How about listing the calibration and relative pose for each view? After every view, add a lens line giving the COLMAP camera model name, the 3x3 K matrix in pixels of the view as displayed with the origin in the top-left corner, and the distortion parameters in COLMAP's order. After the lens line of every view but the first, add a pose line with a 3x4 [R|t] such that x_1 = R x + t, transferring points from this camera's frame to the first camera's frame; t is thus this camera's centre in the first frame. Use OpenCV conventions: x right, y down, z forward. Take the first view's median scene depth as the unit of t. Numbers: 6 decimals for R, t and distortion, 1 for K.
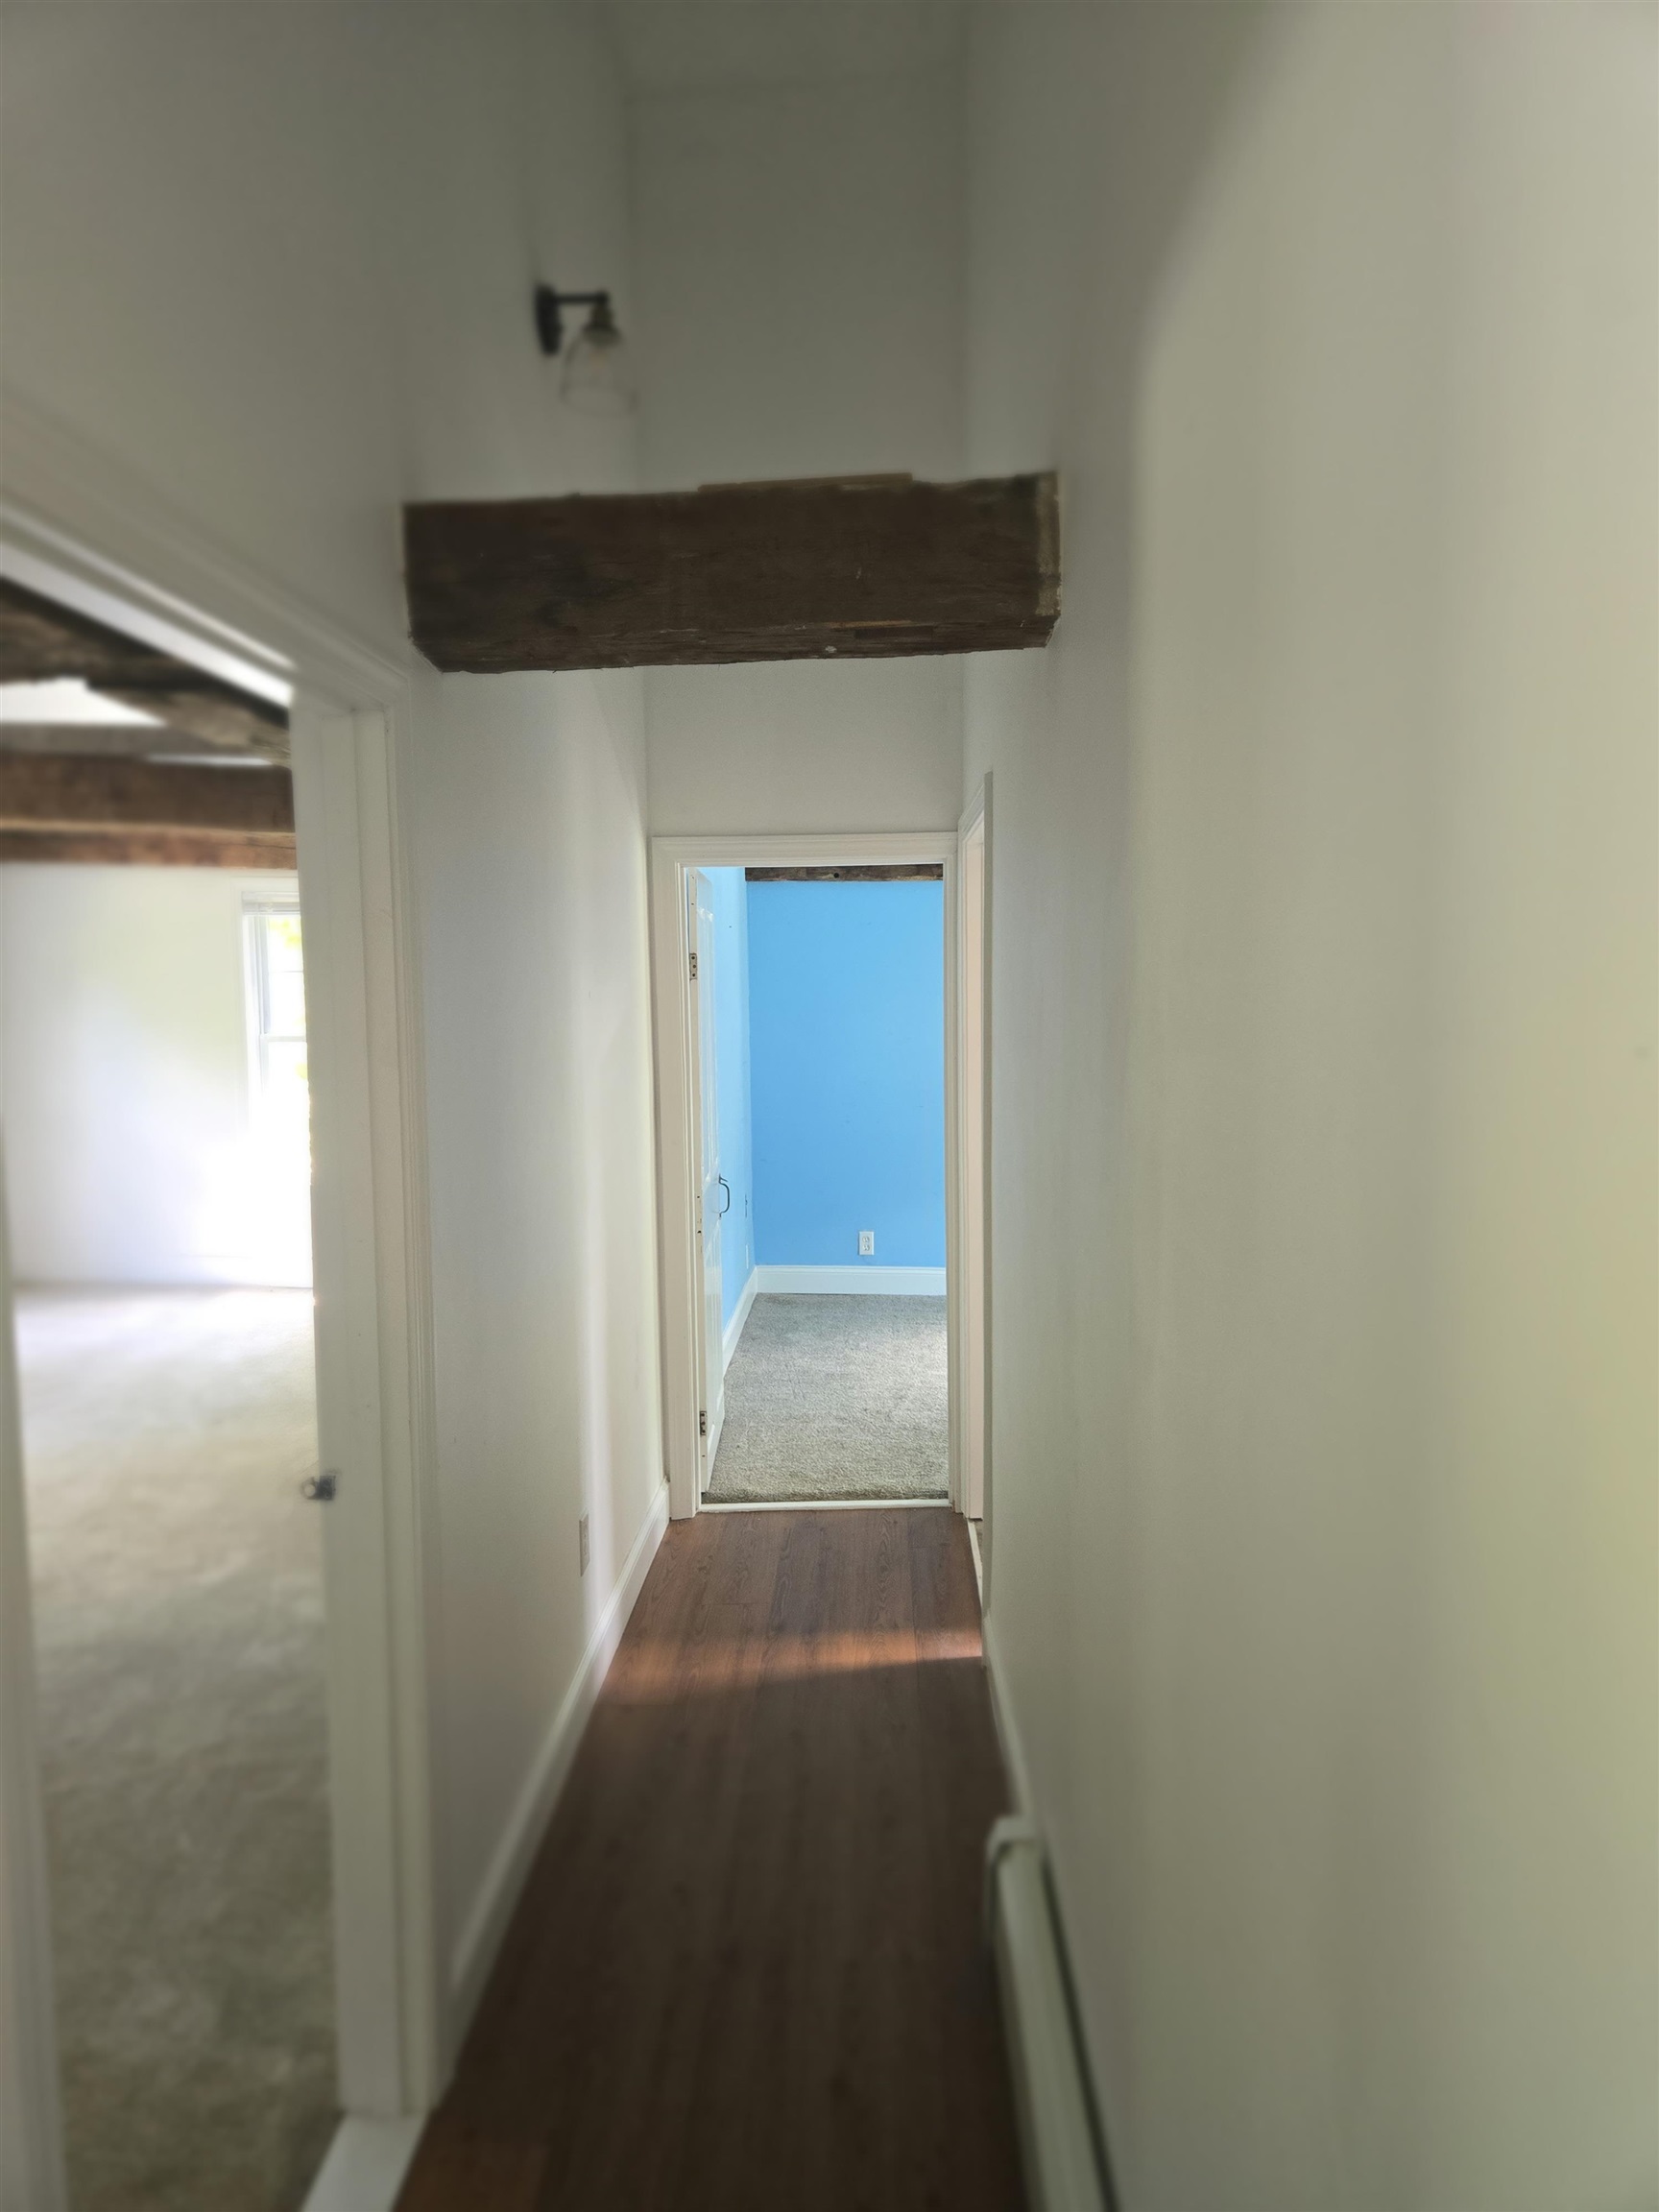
lens RADIAL K [[1508.0, 0, 829.5], [0, 1508.0, 1106.0], [0, 0, 1]] dist [0.081135, -0.053877]
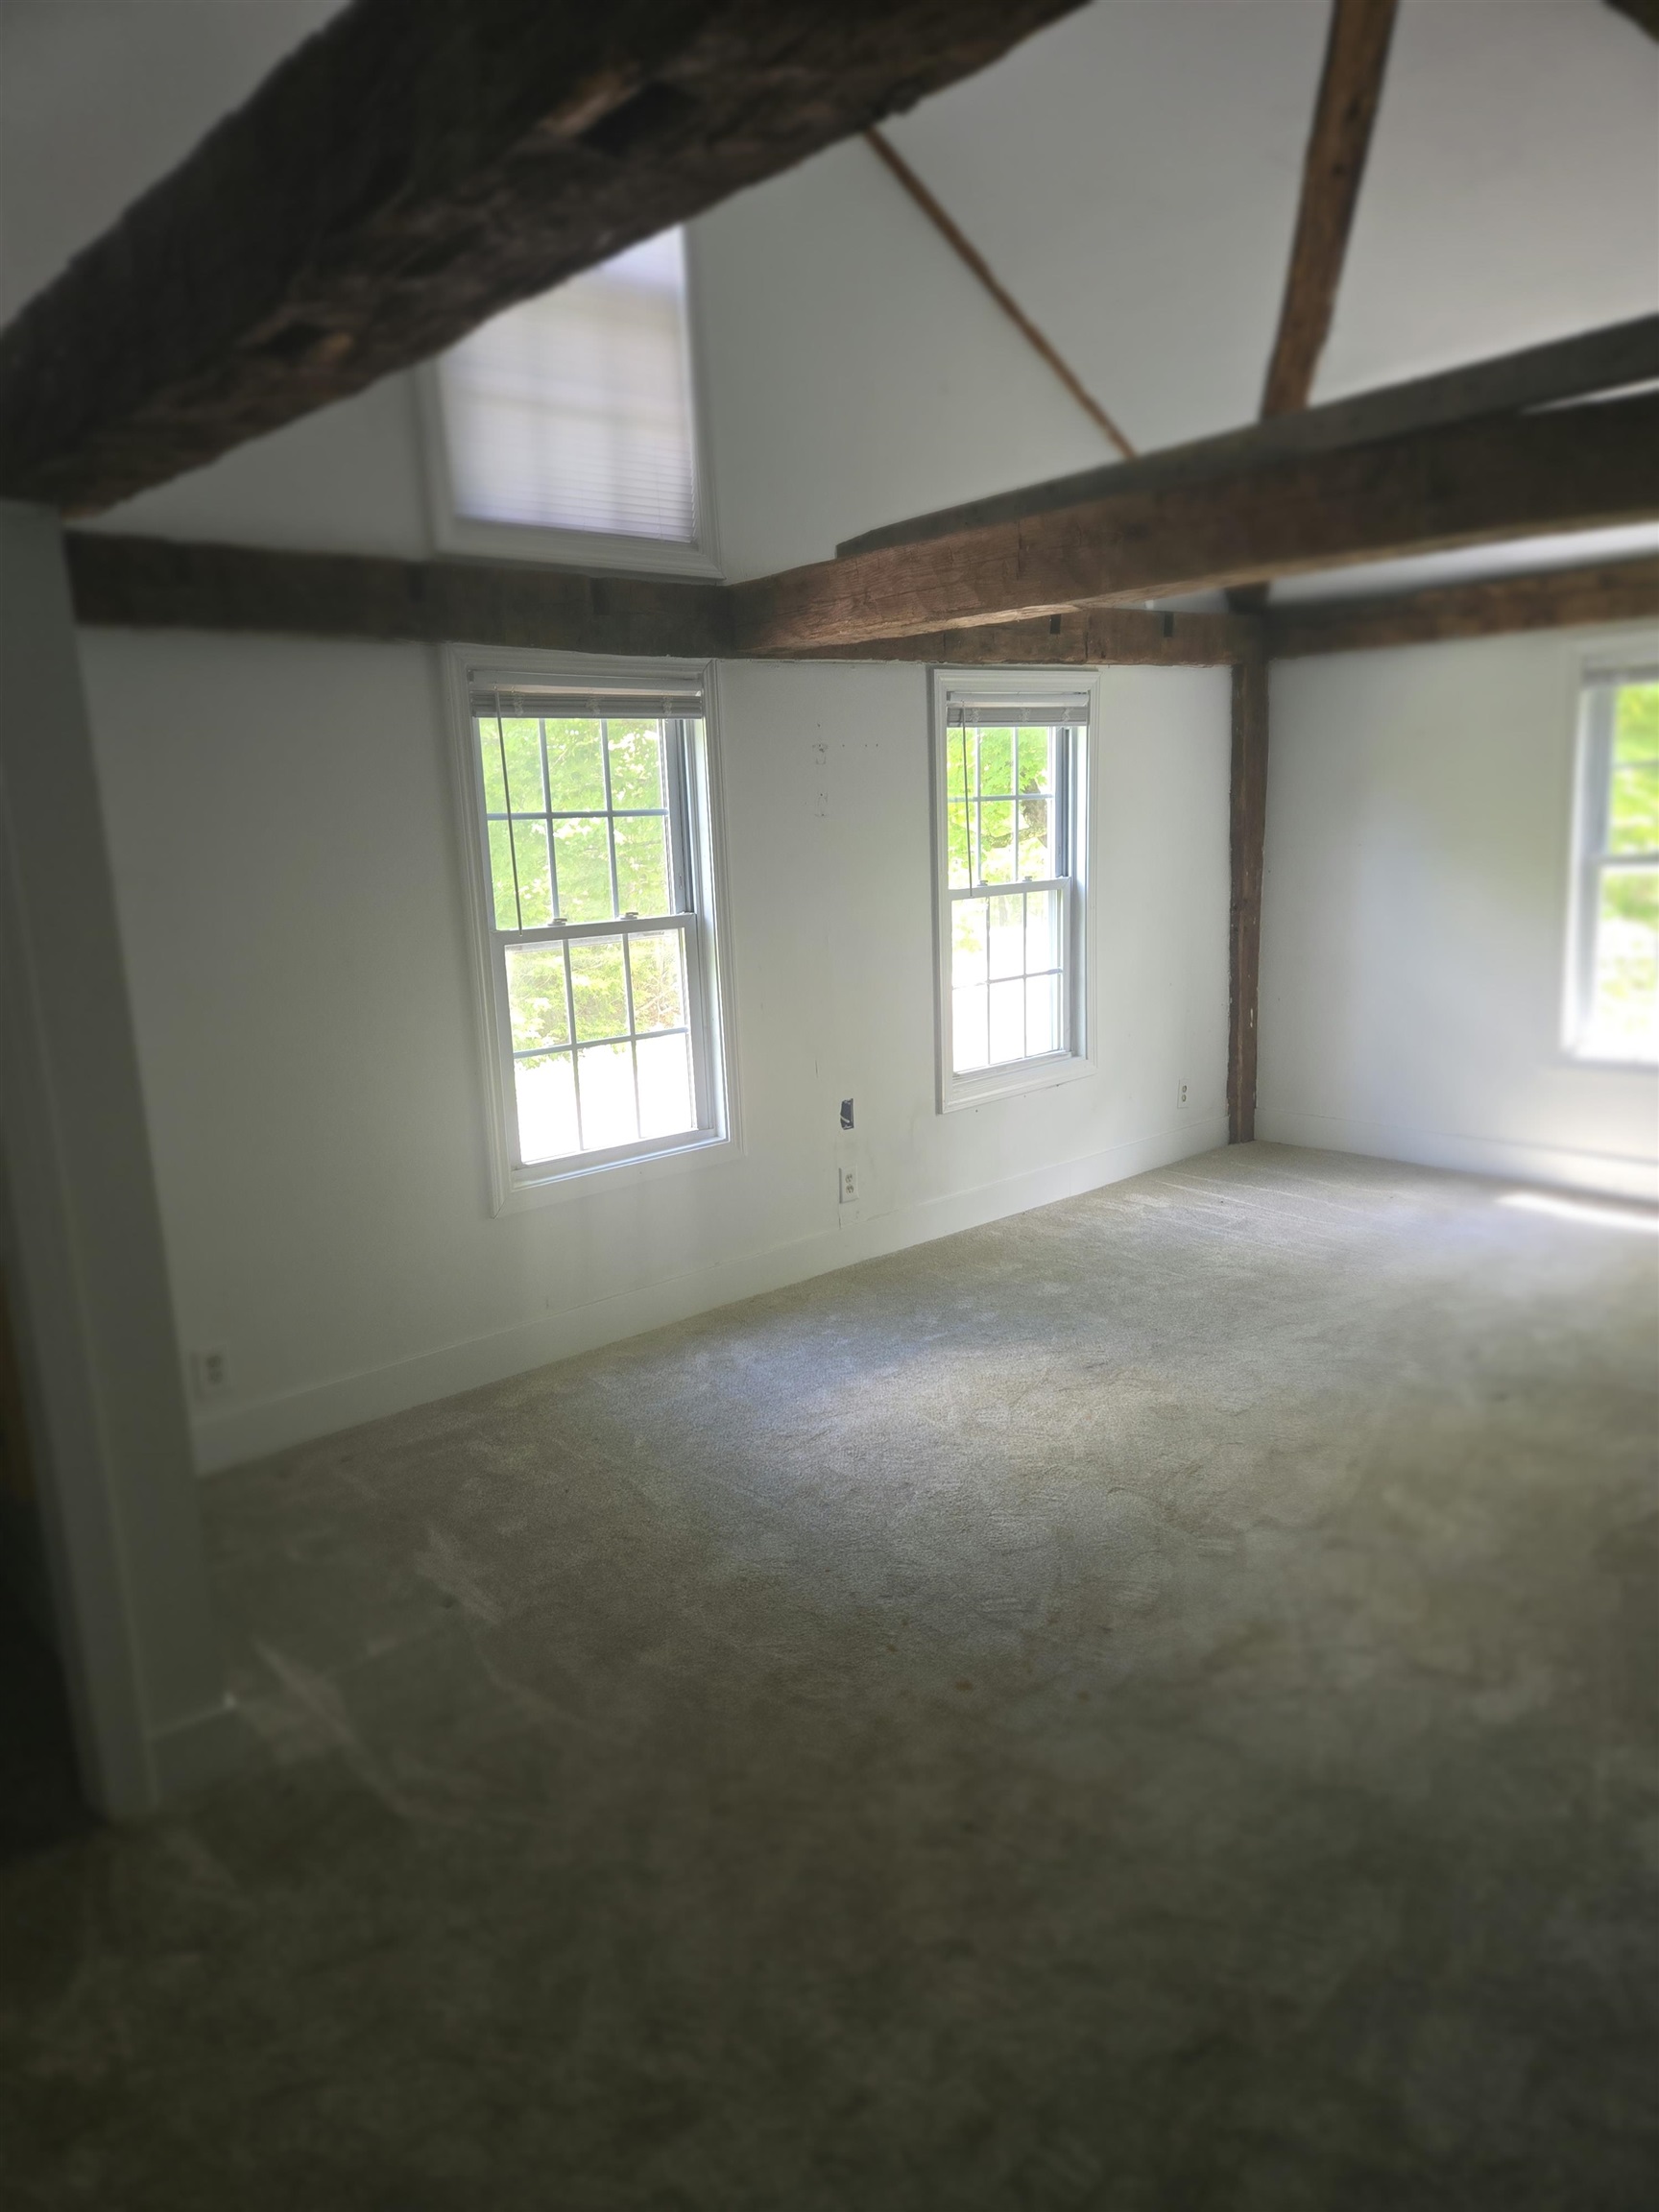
lens RADIAL K [[1508.0, 0, 829.5], [0, 1508.0, 1106.0], [0, 0, 1]] dist [0.081135, -0.053877]
pose [[0.705307, 0.113335, -0.699784, -0.148154], [-0.024732, 0.990470, 0.135487, -0.026403], [0.708471, -0.078253, 0.701388, 0.307593]]
